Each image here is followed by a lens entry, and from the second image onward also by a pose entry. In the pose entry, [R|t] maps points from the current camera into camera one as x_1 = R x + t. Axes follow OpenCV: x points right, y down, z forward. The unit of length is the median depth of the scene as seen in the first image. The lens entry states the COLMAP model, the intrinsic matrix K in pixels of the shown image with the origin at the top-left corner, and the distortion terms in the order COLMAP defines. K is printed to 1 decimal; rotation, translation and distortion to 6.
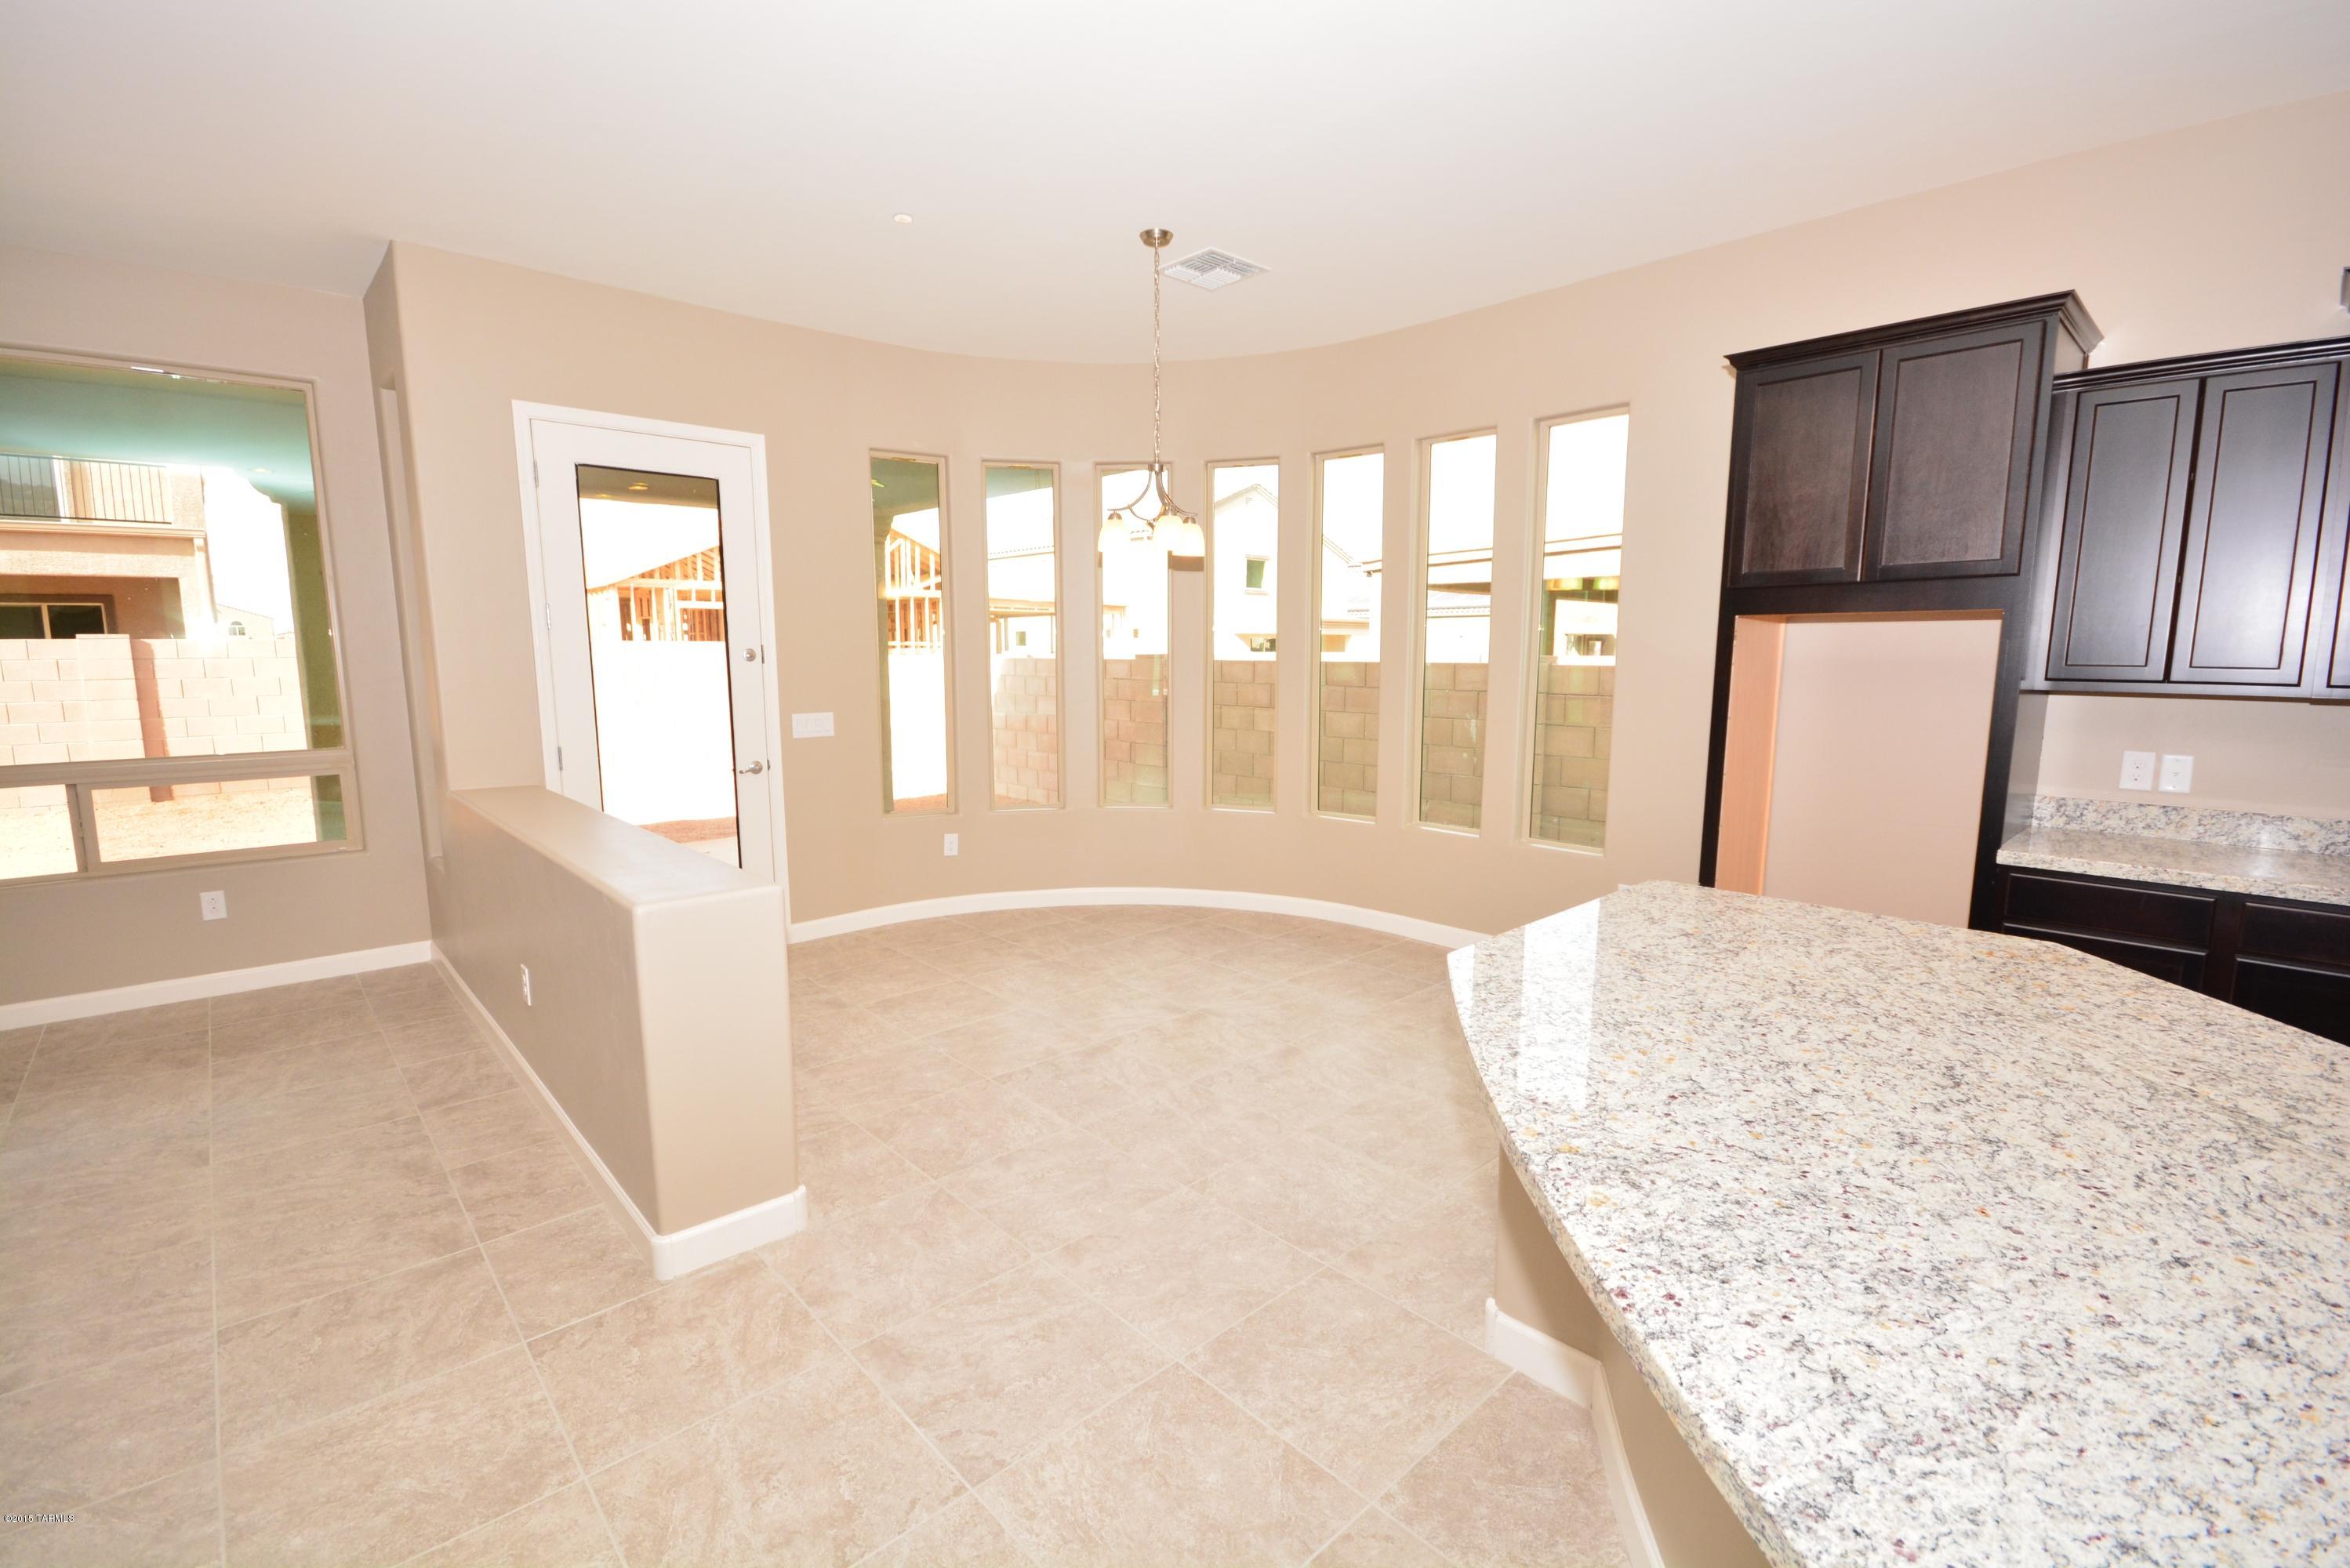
lens RADIAL K [[1041.2, 0, 1181.4], [0, 1041.2, 802.5], [0, 0, 1]] dist [-0.001529, 0.000055]
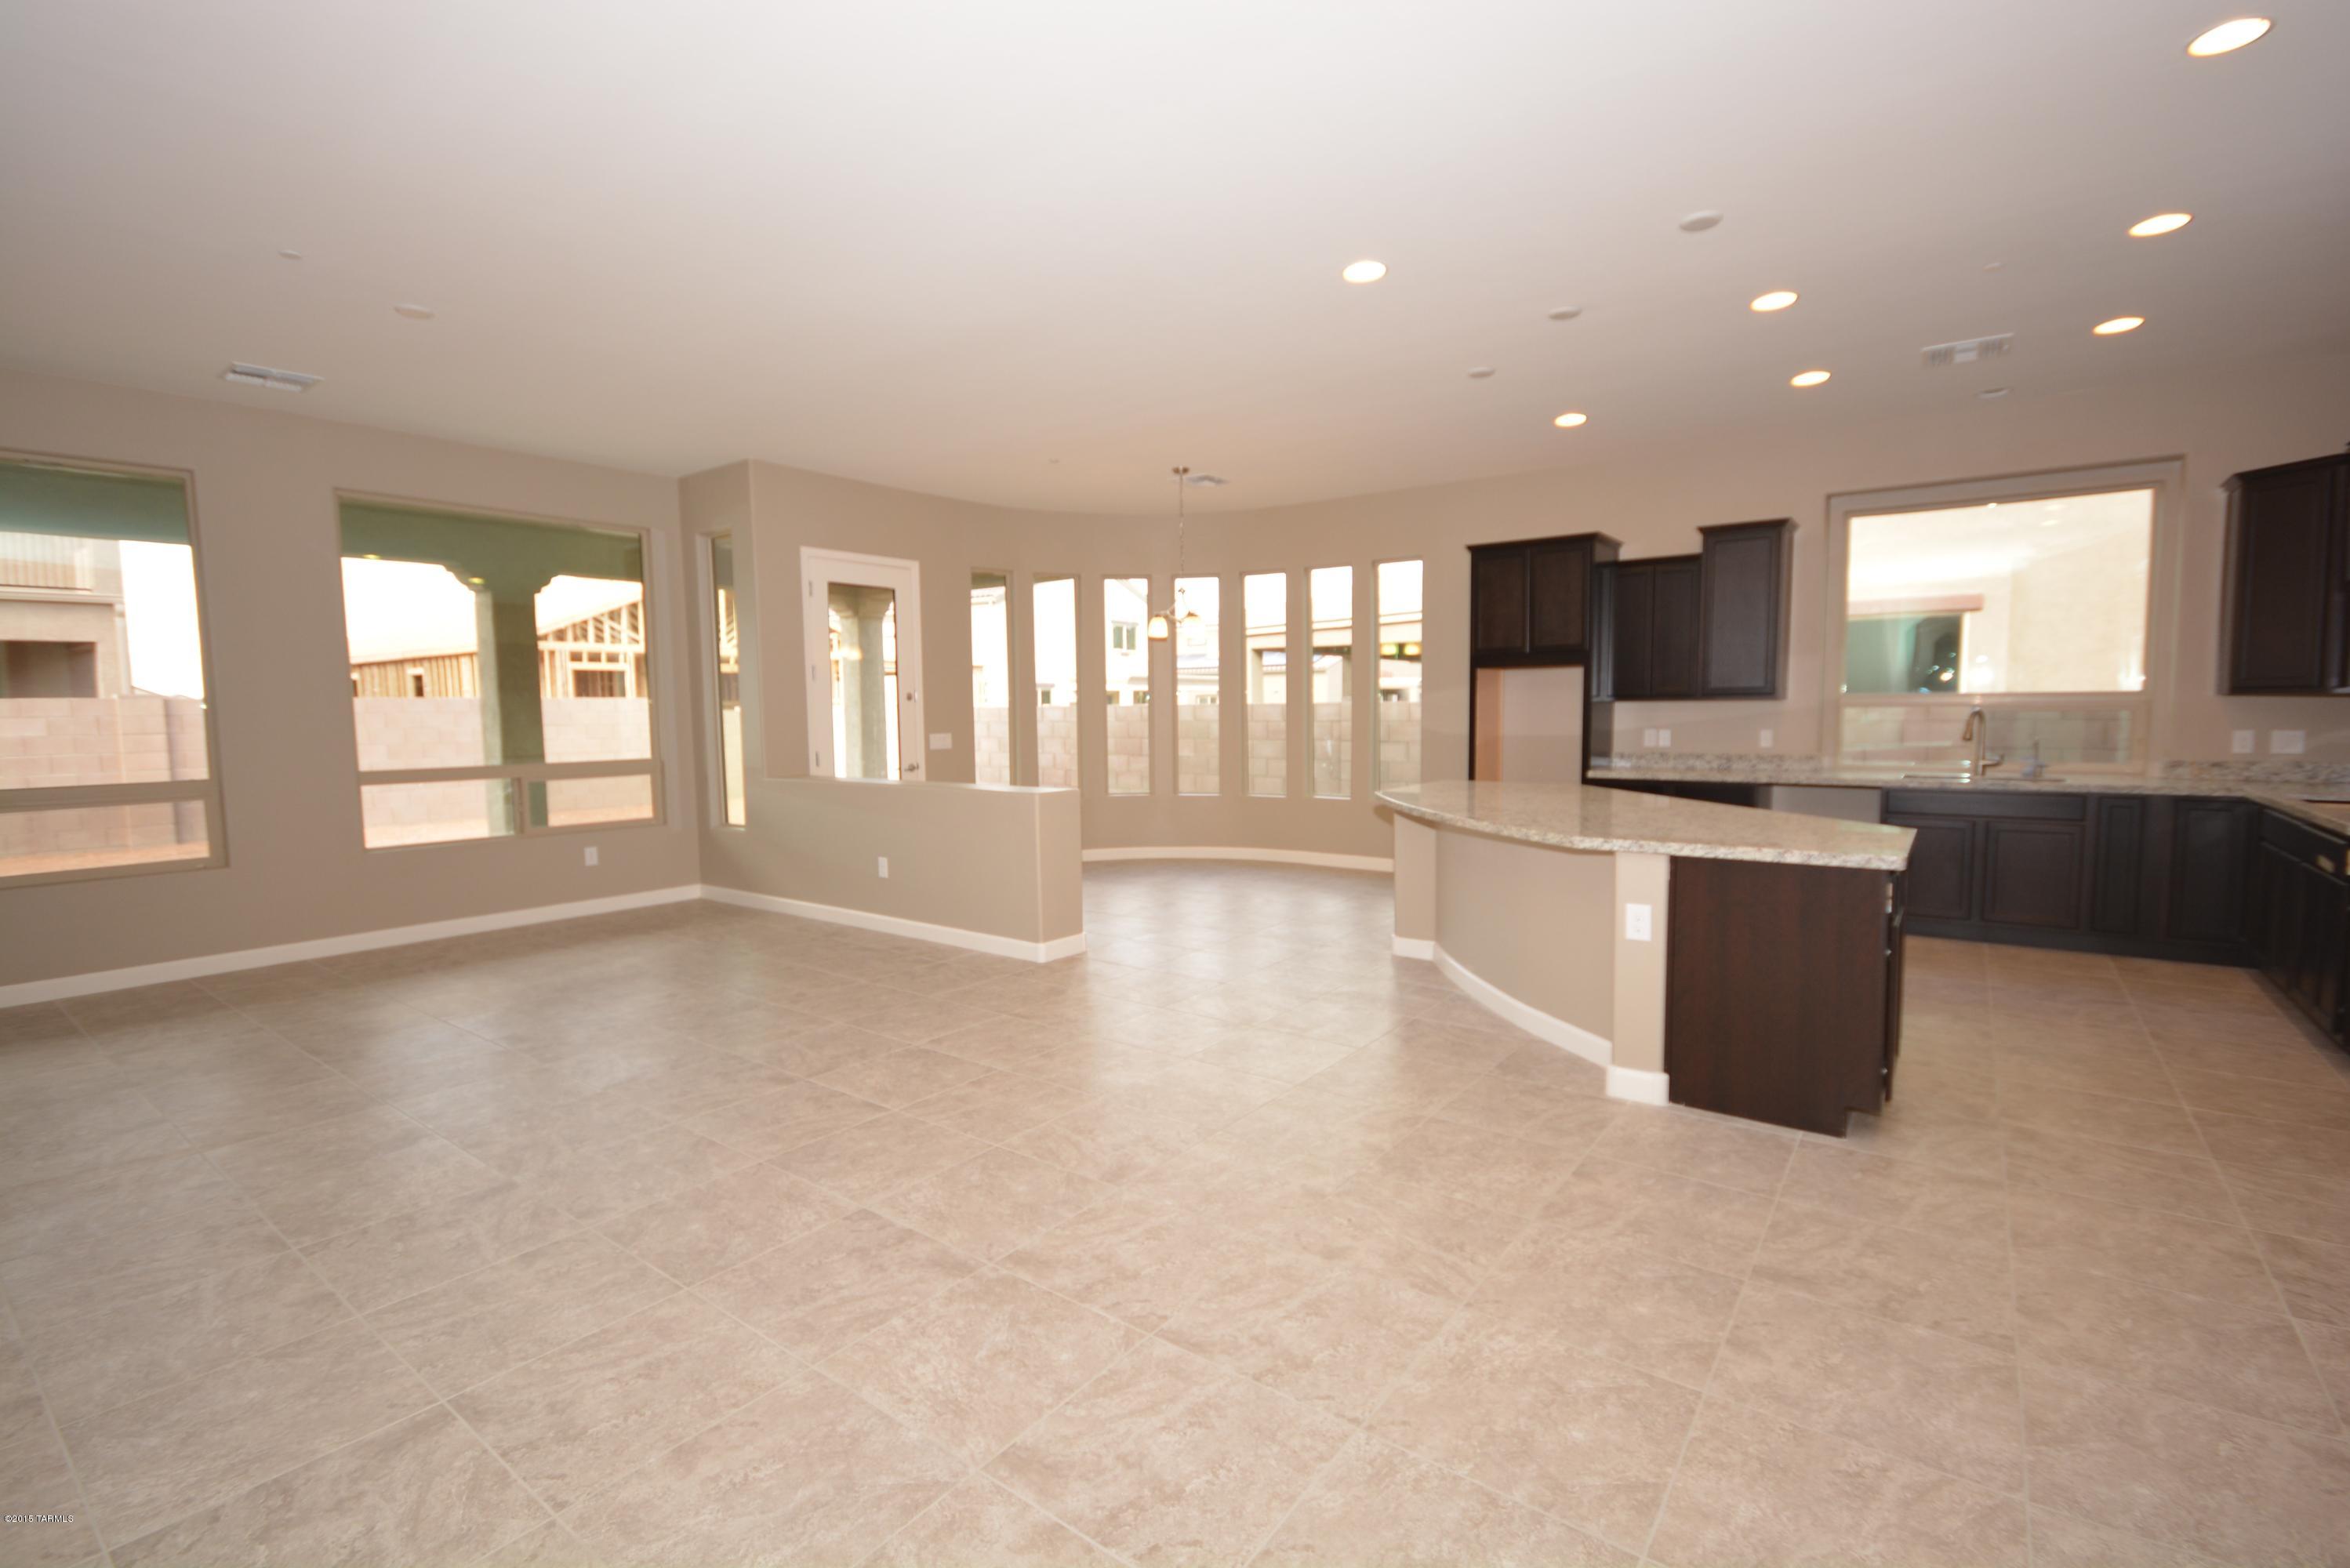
lens RADIAL K [[1008.1, 0, 1175.0], [0, 1008.1, 784.0], [0, 0, 1]] dist [0.002809, 0.000239]
pose [[0.986456, -0.022388, 0.162490, -0.284460], [0.033646, 0.997195, -0.066862, 0.115801], [-0.160538, 0.071423, 0.984442, -0.616637]]
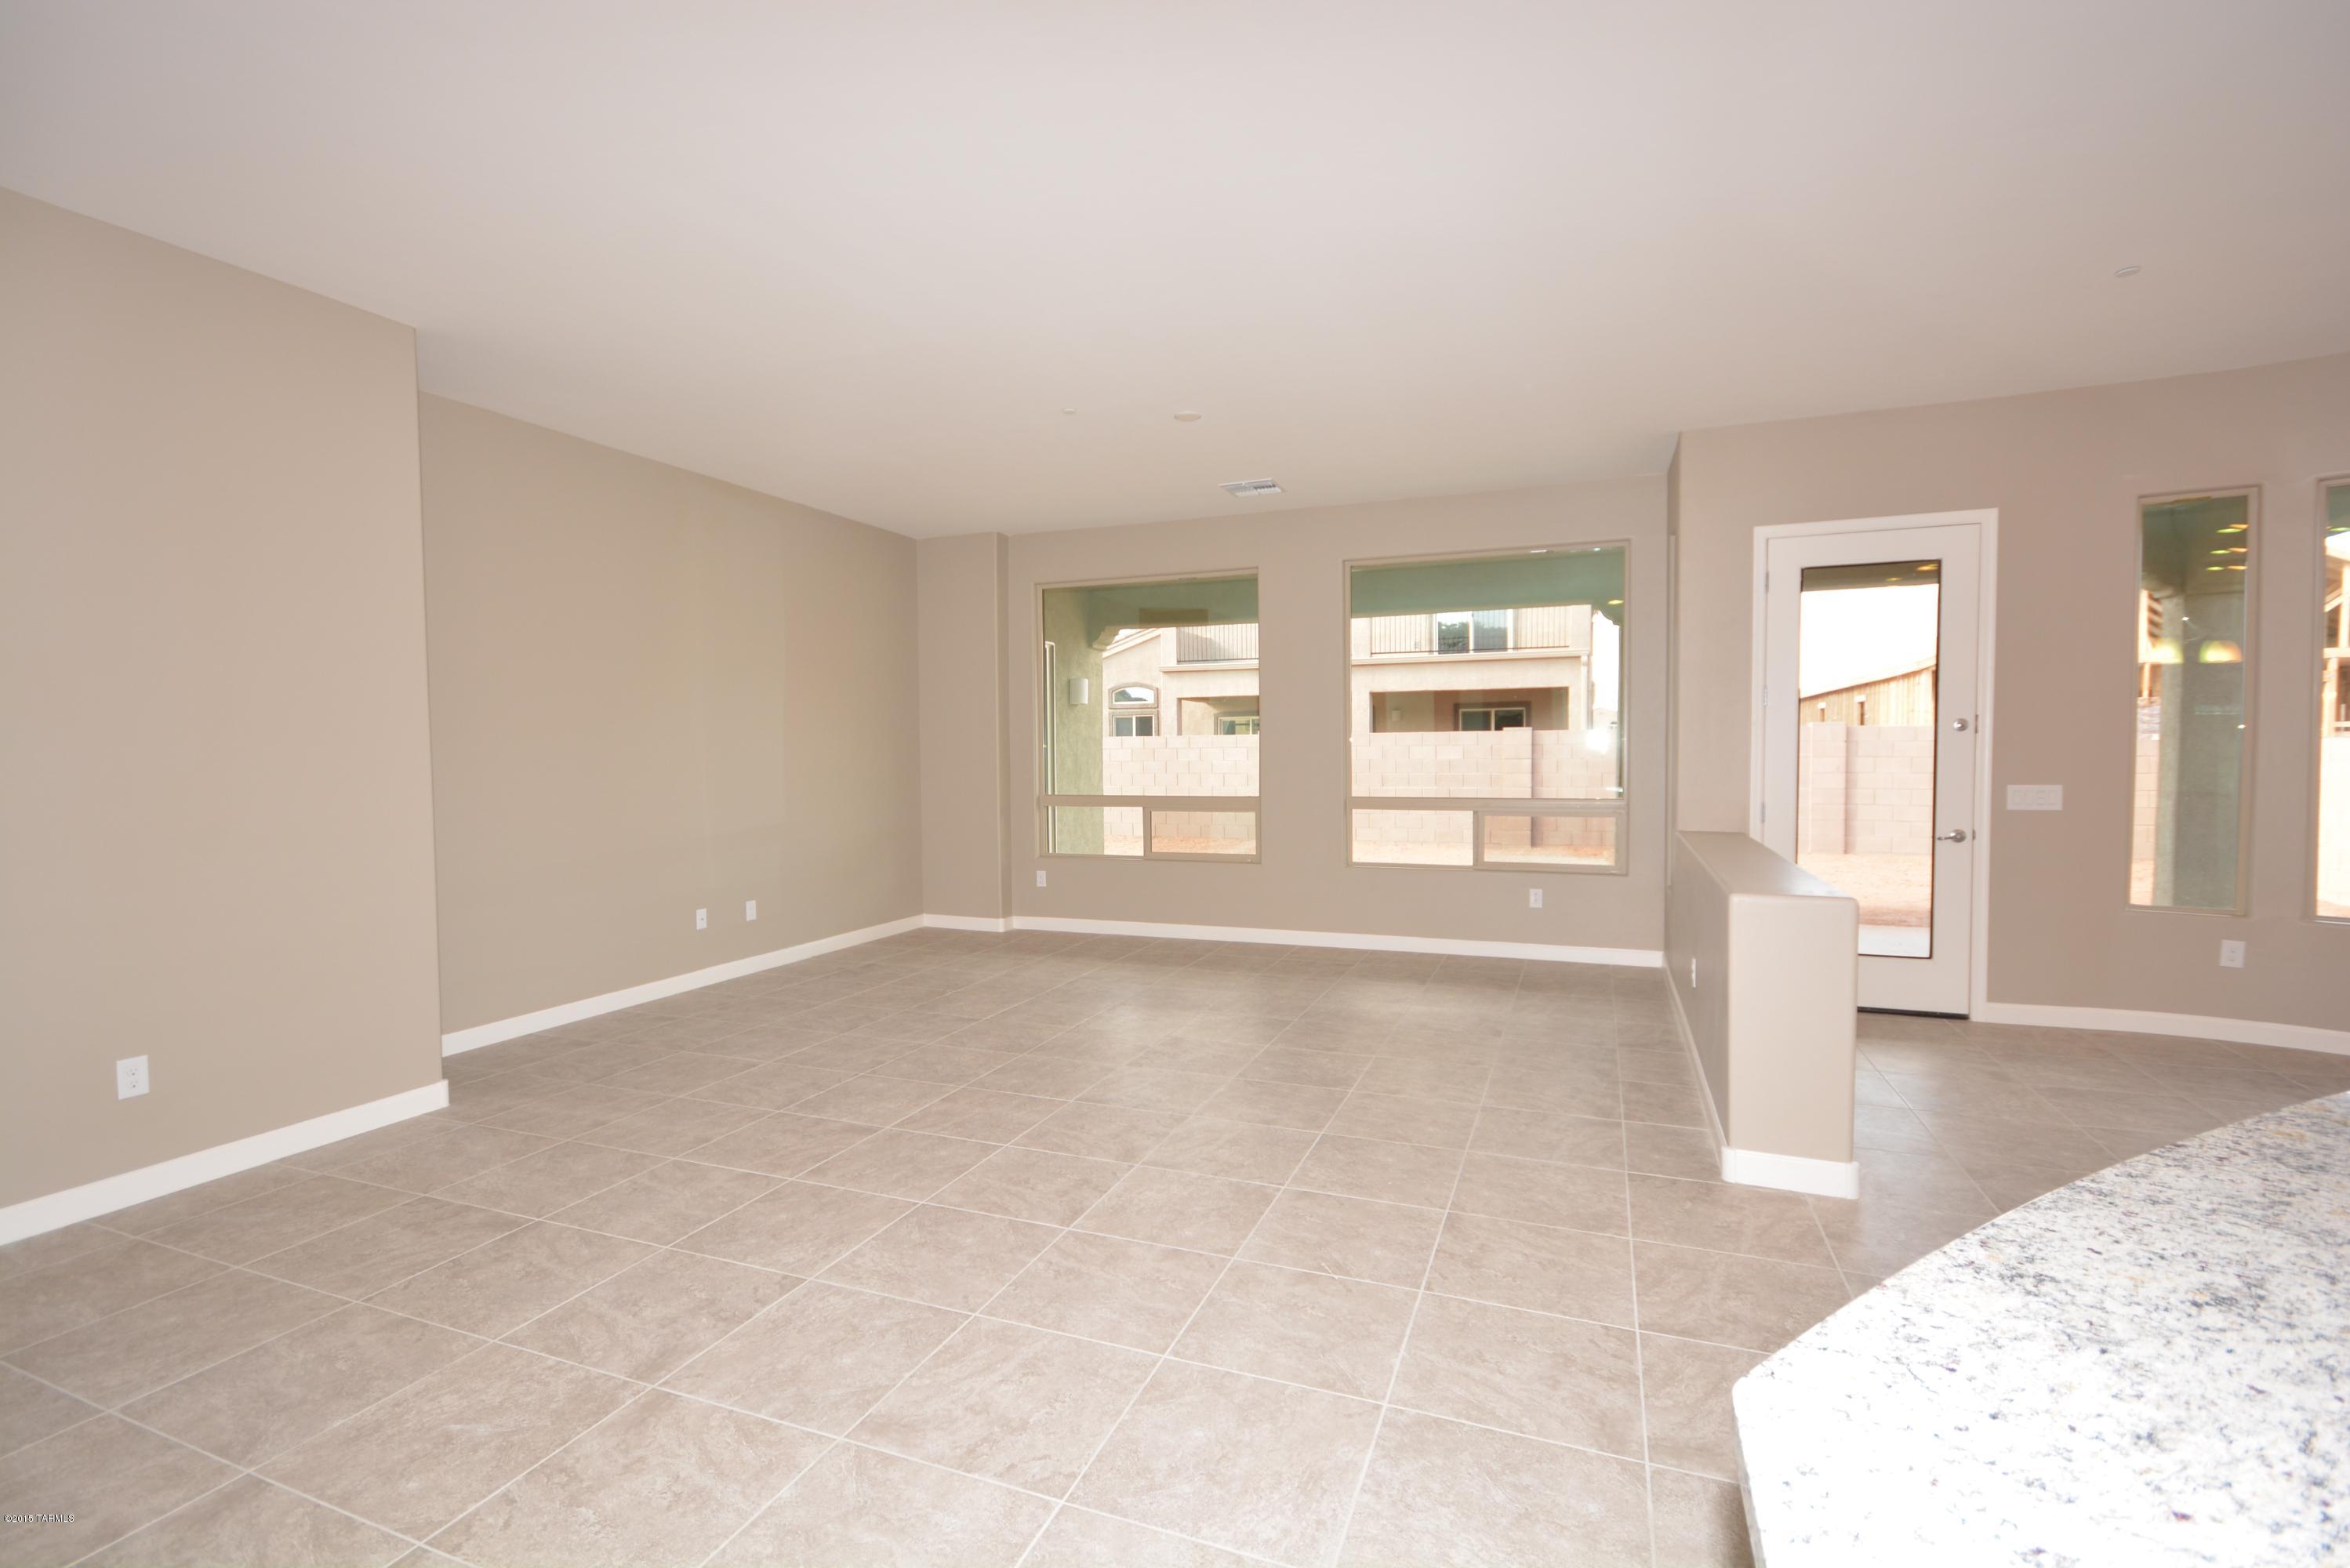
lens RADIAL K [[1058.0, 0, 1172.6], [0, 1058.0, 791.9], [0, 0, 1]] dist [0.012865, -0.006331]
pose [[0.434276, 0.034420, -0.900122, 0.198634], [-0.121513, 0.992374, -0.020678, 0.040562], [0.892547, 0.118356, 0.435147, -0.138965]]
